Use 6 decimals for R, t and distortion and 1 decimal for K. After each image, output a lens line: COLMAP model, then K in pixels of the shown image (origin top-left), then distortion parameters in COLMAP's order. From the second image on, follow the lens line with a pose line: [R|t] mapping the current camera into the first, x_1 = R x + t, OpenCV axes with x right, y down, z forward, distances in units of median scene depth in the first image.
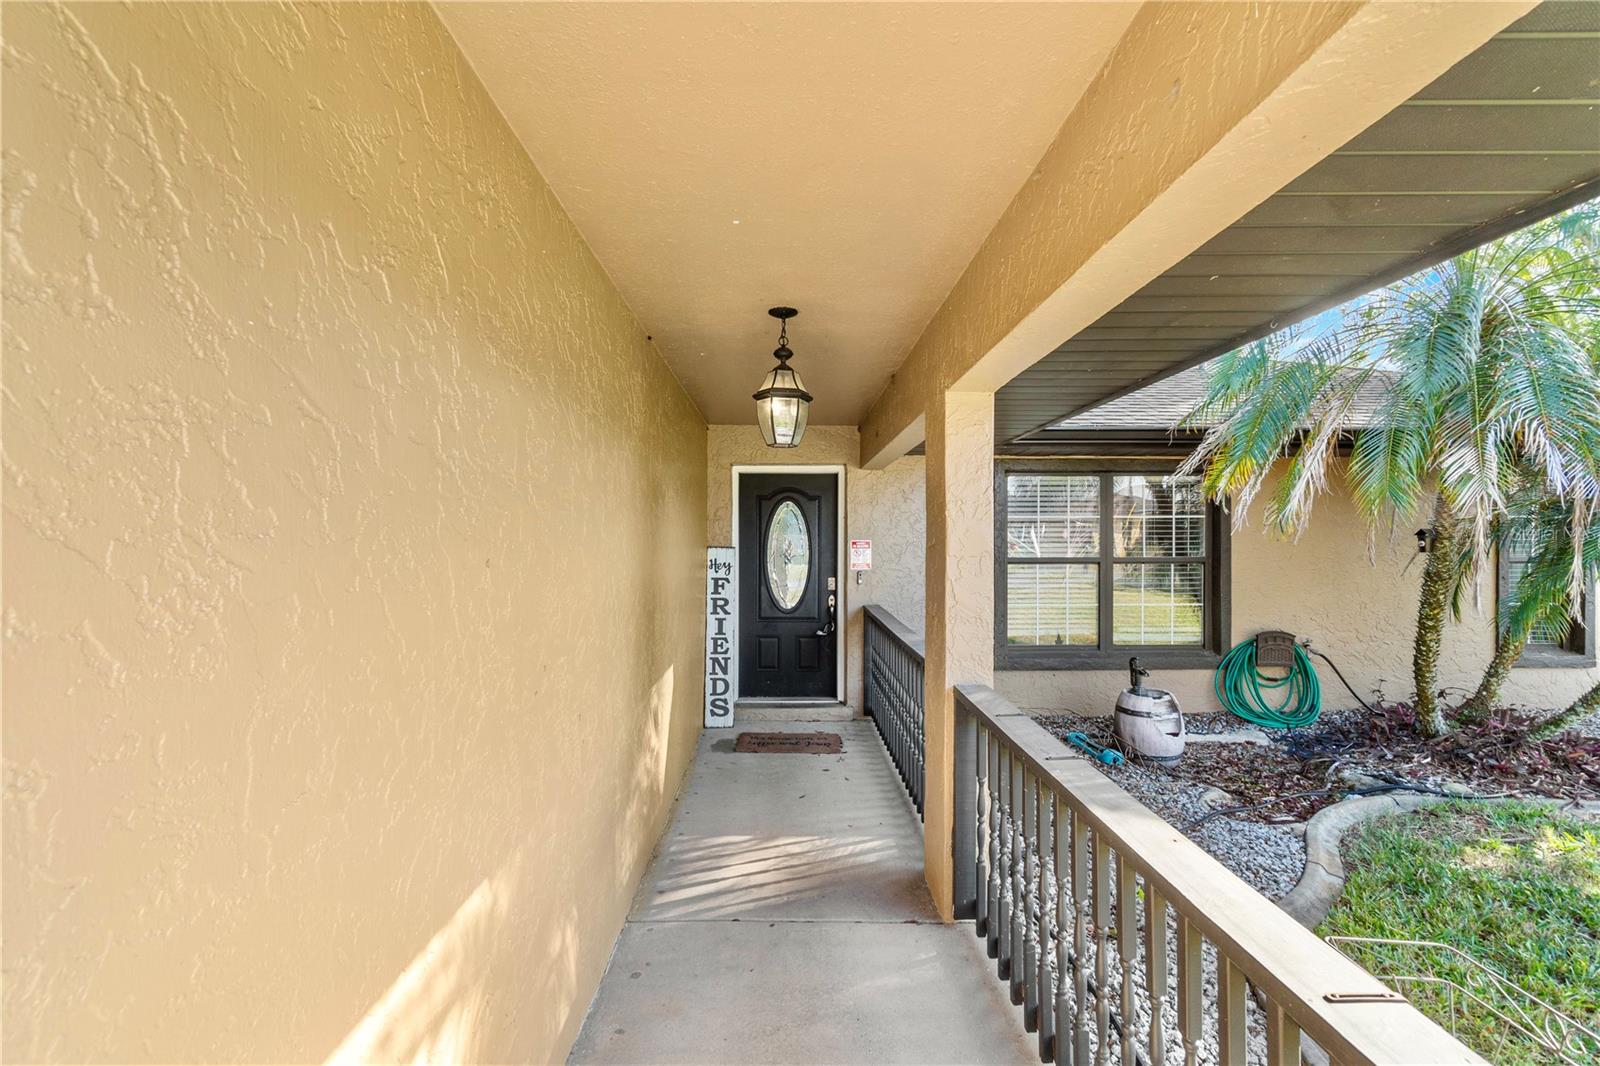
lens RADIAL K [[733.3, 0, 791.2], [0, 733.3, 527.1], [0, 0, 1]] dist [0.001927, 0.000339]
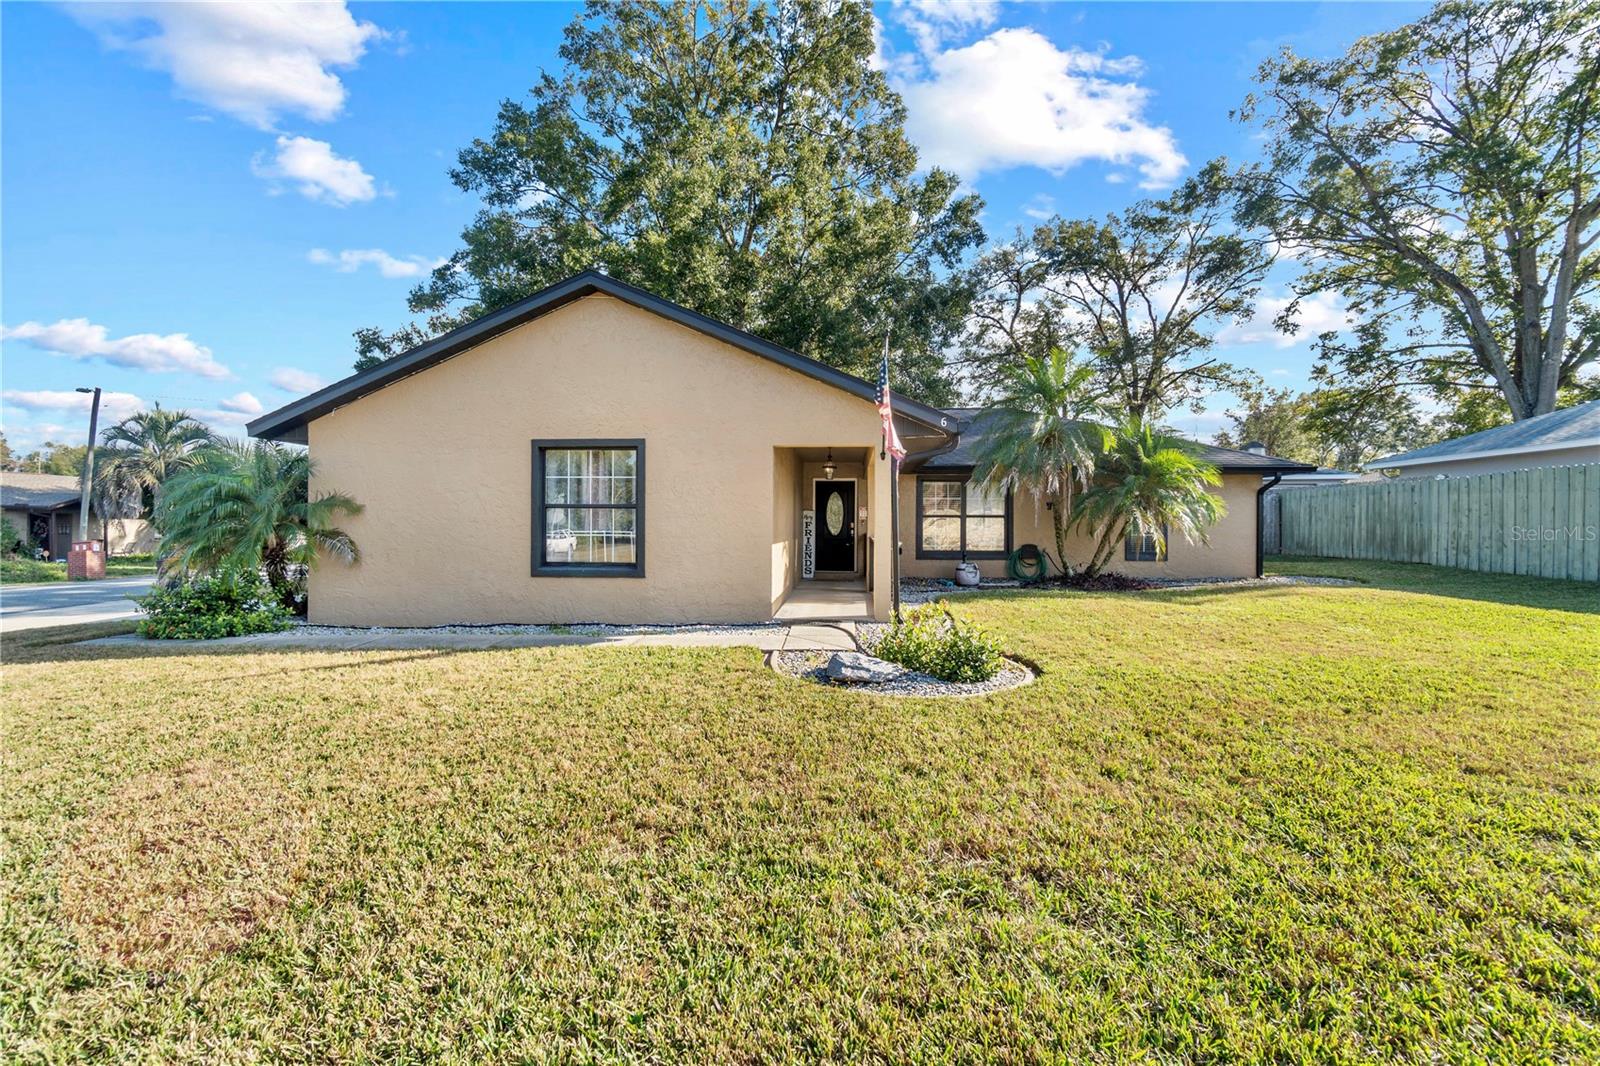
lens RADIAL K [[733.3, 0, 791.2], [0, 733.3, 527.1], [0, 0, 1]] dist [0.001927, 0.000339]
pose [[0.996219, 0.007289, -0.086574, 0.064521], [-0.006028, 0.999872, 0.014815, 0.048321], [0.086671, -0.014237, 0.996135, -1.519171]]
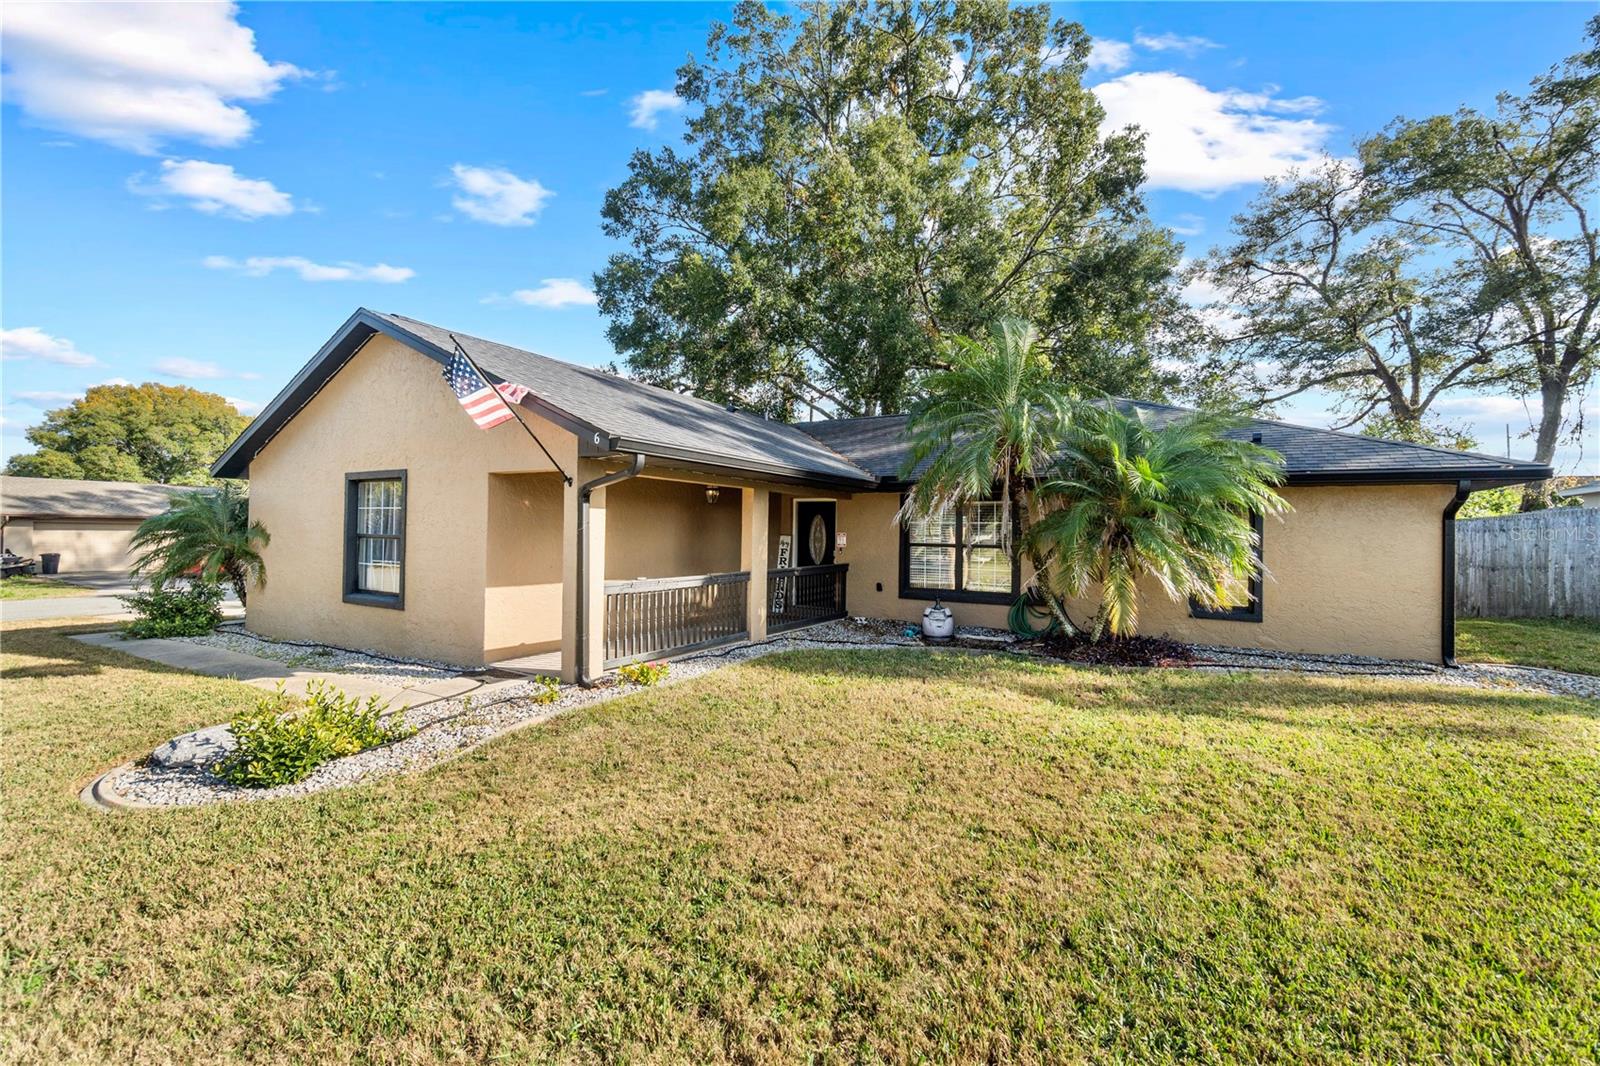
lens RADIAL K [[733.3, 0, 791.2], [0, 733.3, 527.1], [0, 0, 1]] dist [0.001927, 0.000339]
pose [[0.831845, 0.010056, -0.554917, 1.144406], [-0.009997, 0.999945, 0.003134, -0.005376], [0.554918, 0.002940, 0.831900, -0.854258]]
